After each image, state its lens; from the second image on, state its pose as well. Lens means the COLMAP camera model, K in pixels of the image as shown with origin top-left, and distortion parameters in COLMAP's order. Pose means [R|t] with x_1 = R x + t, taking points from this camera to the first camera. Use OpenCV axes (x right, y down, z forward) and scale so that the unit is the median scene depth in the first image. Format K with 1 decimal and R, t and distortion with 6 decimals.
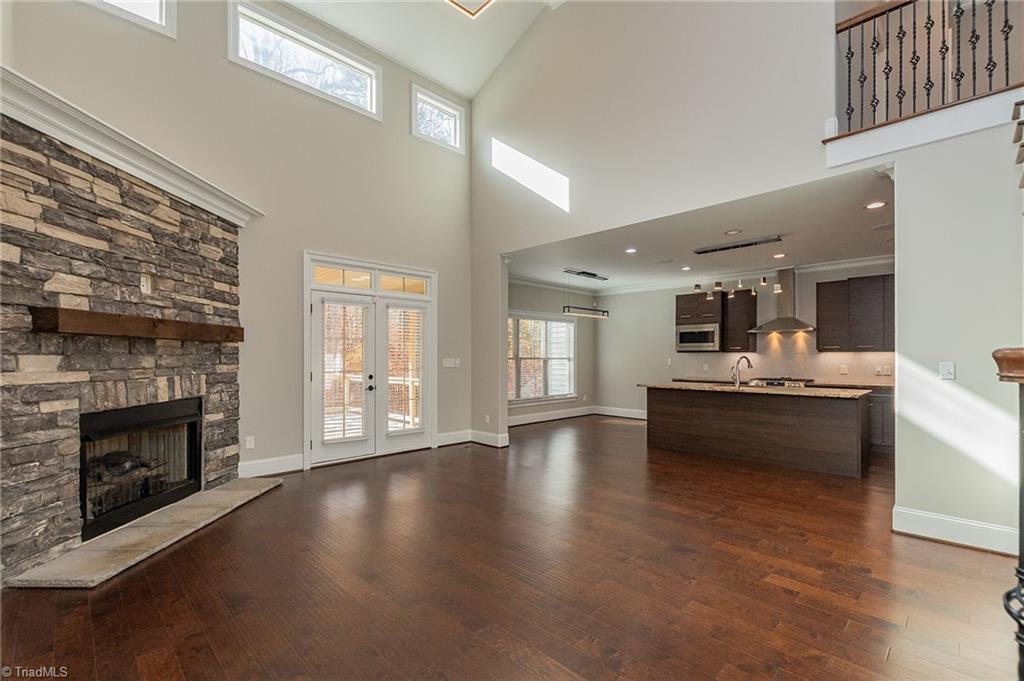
lens RADIAL K [[448.5, 0, 501.9], [0, 448.5, 354.3], [0, 0, 1]] dist [-0.000009, -0.000751]
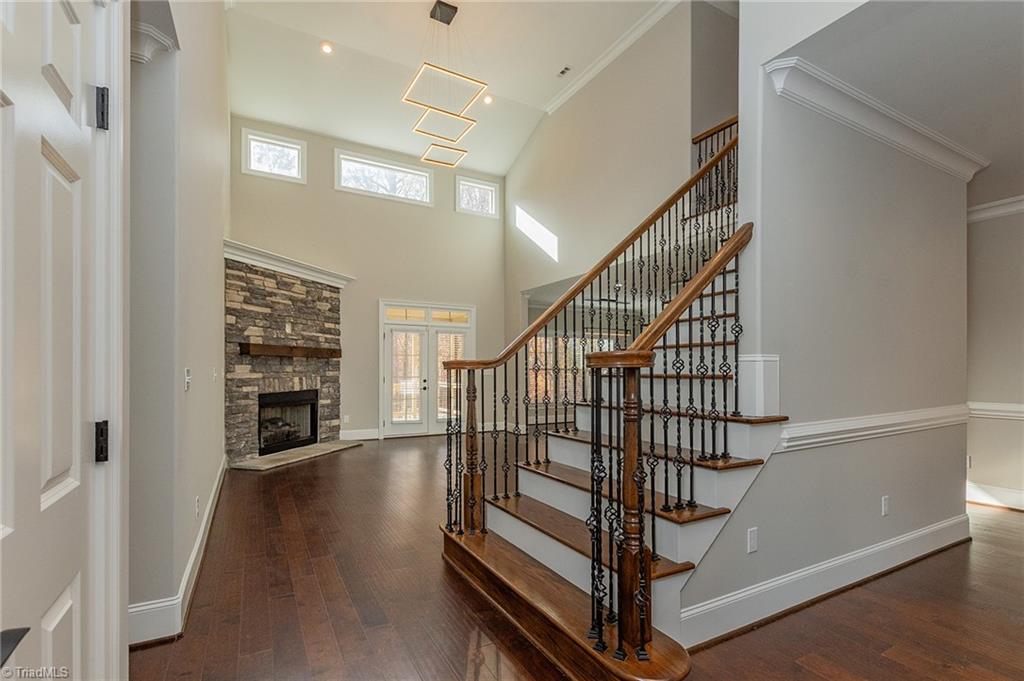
lens RADIAL K [[453.4, 0, 515.9], [0, 453.4, 365.4], [0, 0, 1]] dist [0.002808, 0.000090]
pose [[0.968019, 0.003113, -0.250856, 0.504837], [-0.003627, 0.999992, -0.001588, 0.001348], [0.250849, 0.002447, 0.968023, -0.501311]]
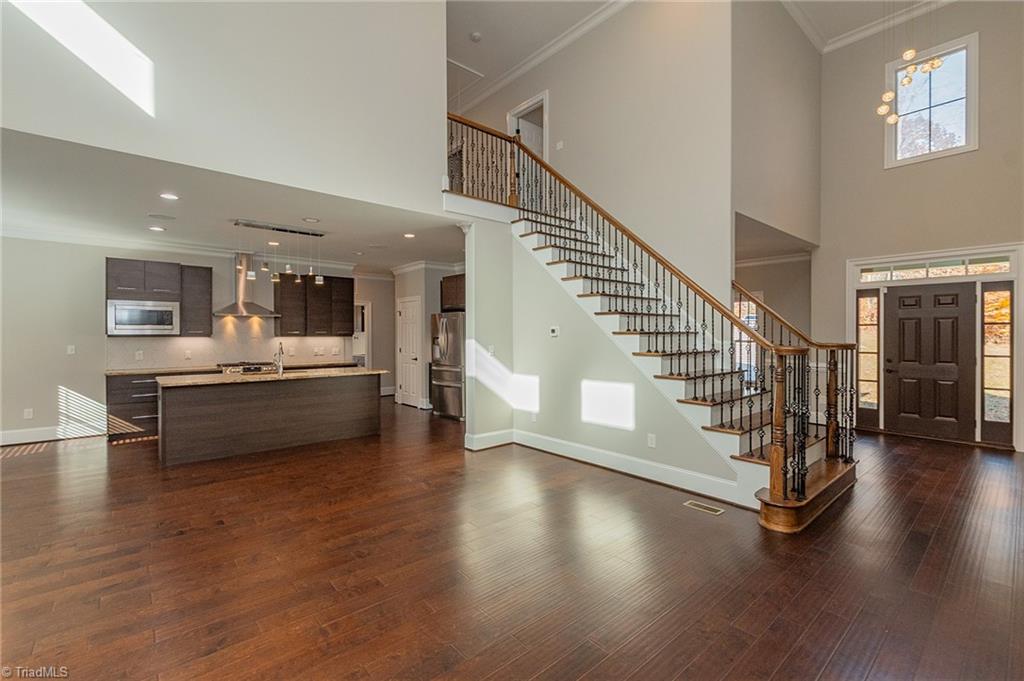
lens RADIAL K [[447.6, 0, 513.5], [0, 447.6, 336.5], [0, 0, 1]] dist [0.001258, -0.000391]
pose [[0.059259, -0.005585, 0.998227, -0.578937], [-0.004050, 0.999975, 0.005835, -0.023063], [-0.998234, -0.004389, 0.059235, 0.605813]]
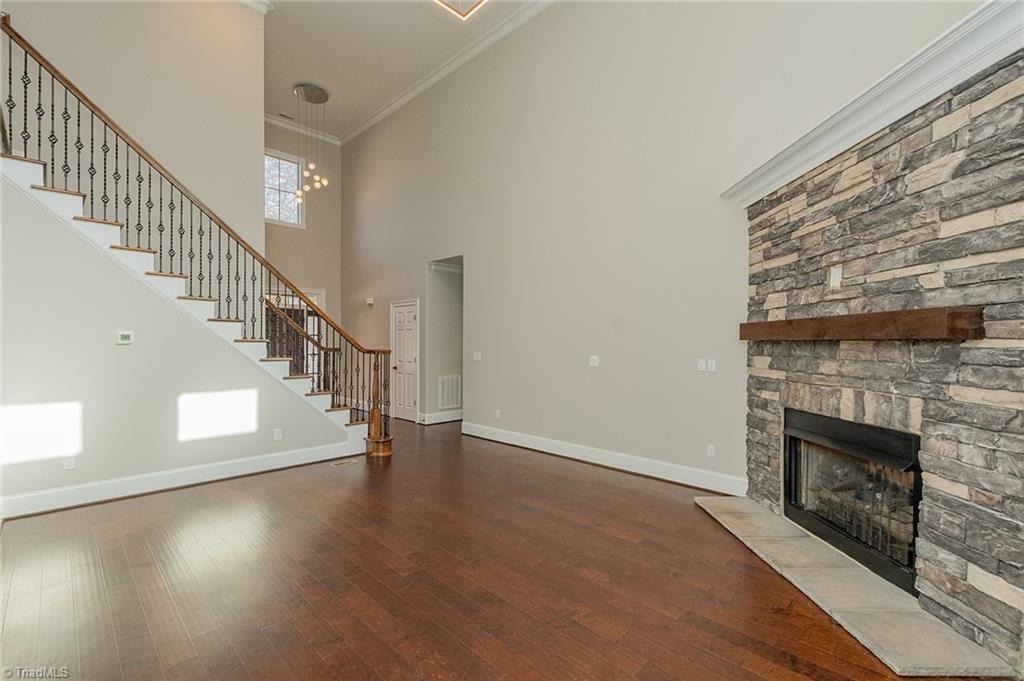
lens RADIAL K [[448.5, 0, 501.9], [0, 448.5, 354.3], [0, 0, 1]] dist [-0.000009, -0.000751]
pose [[-0.999982, -0.004716, -0.003713, -0.128373], [-0.004795, 0.999754, 0.021642, -0.019851], [0.003610, 0.021660, -0.999759, 1.524897]]
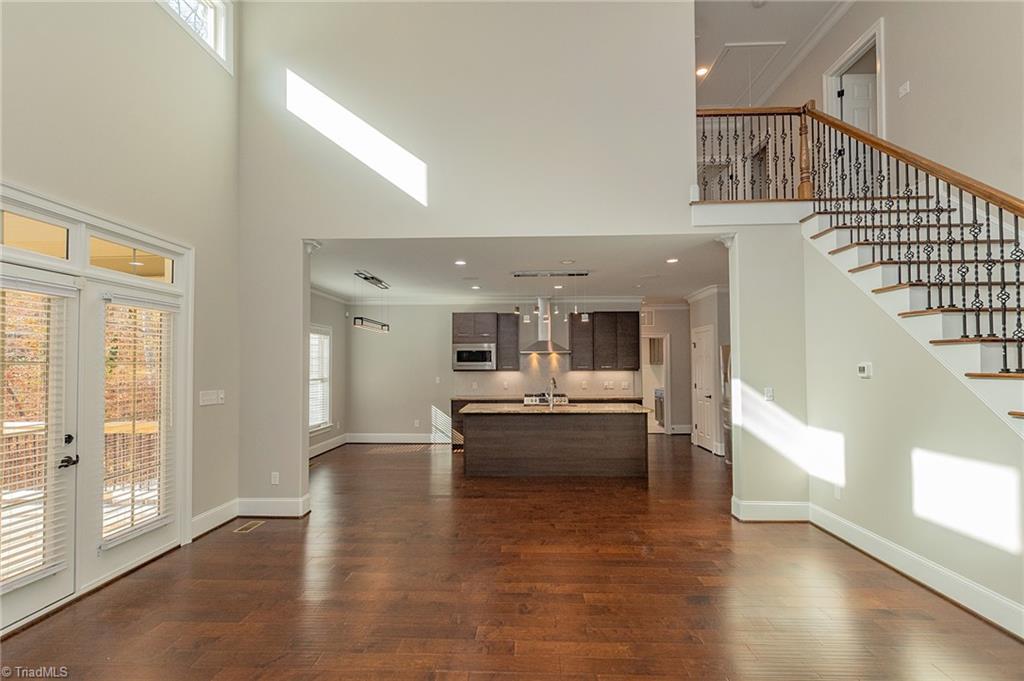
lens RADIAL K [[448.6, 0, 510.8], [0, 448.6, 354.2], [0, 0, 1]] dist [0.005695, 0.000151]
pose [[0.723443, 0.012407, 0.690272, -0.384898], [0.001398, 0.999810, -0.019435, -0.043870], [-0.690383, 0.015026, 0.723288, 0.413565]]
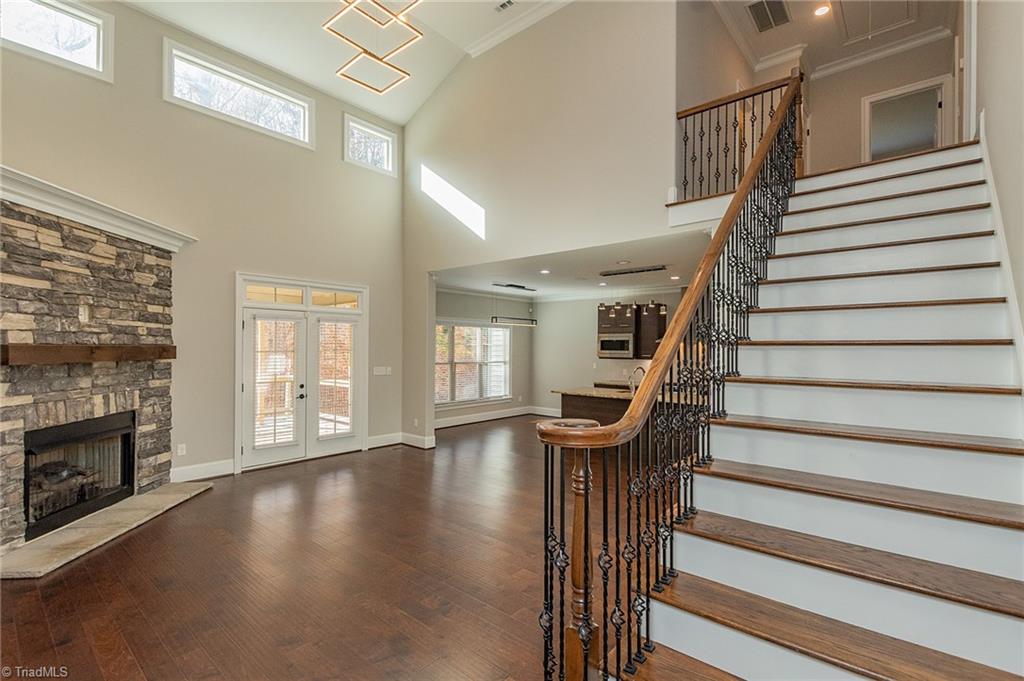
lens RADIAL K [[464.9, 0, 508.7], [0, 464.9, 344.4], [0, 0, 1]] dist [-0.001518, -0.001061]
pose [[0.995984, 0.006647, 0.089290, 0.140153], [-0.006525, 0.999977, -0.001657, -0.069554], [-0.089299, 0.001068, 0.996004, -0.215722]]
